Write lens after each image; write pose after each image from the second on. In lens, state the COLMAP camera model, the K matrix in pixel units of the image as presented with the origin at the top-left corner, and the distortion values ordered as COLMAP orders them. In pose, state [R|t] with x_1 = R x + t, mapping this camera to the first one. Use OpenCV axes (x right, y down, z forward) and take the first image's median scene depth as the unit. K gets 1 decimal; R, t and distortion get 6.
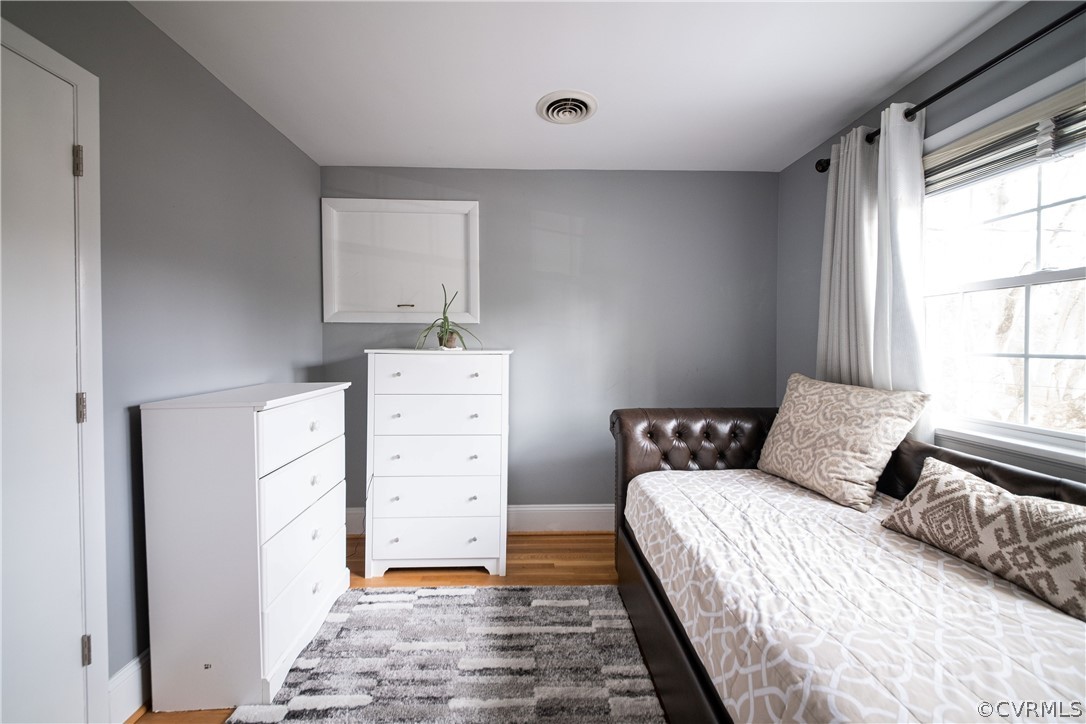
lens RADIAL K [[426.1, 0, 532.6], [0, 426.1, 350.8], [0, 0, 1]] dist [0.023493, -0.010827]
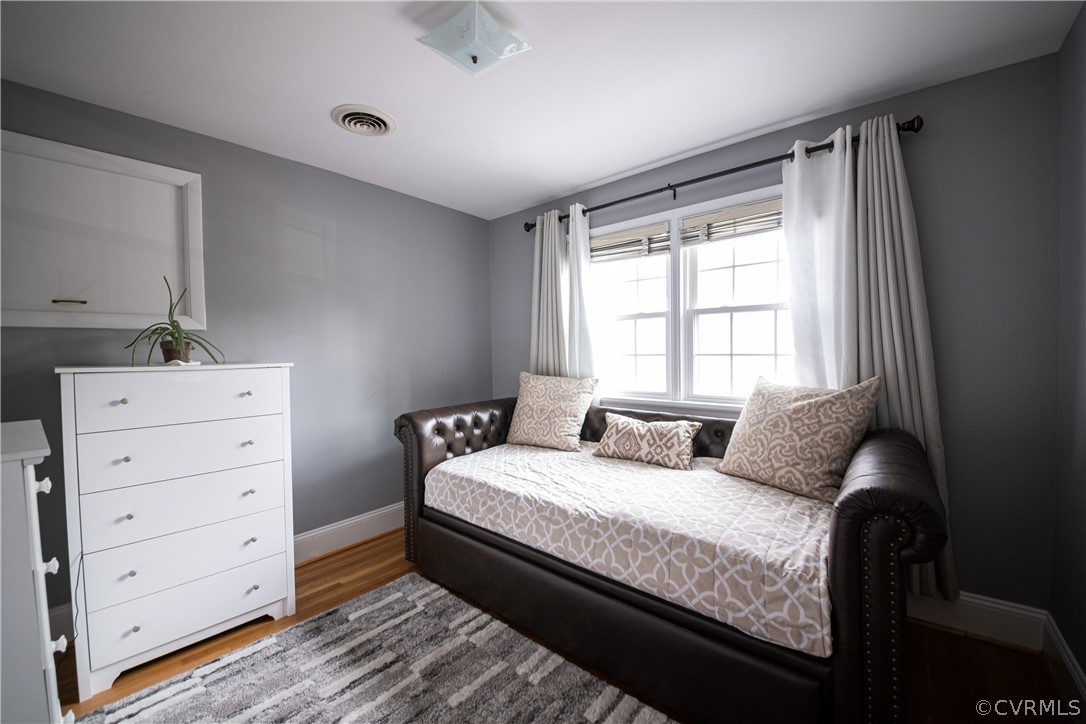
lens RADIAL K [[434.4, 0, 543.0], [0, 434.4, 362.0], [0, 0, 1]] dist [0.025183, -0.034089]
pose [[0.664548, -0.034744, 0.746437, -0.516197], [0.029609, 0.999358, 0.020155, -0.006568], [-0.746659, 0.008707, 0.665150, -0.000037]]
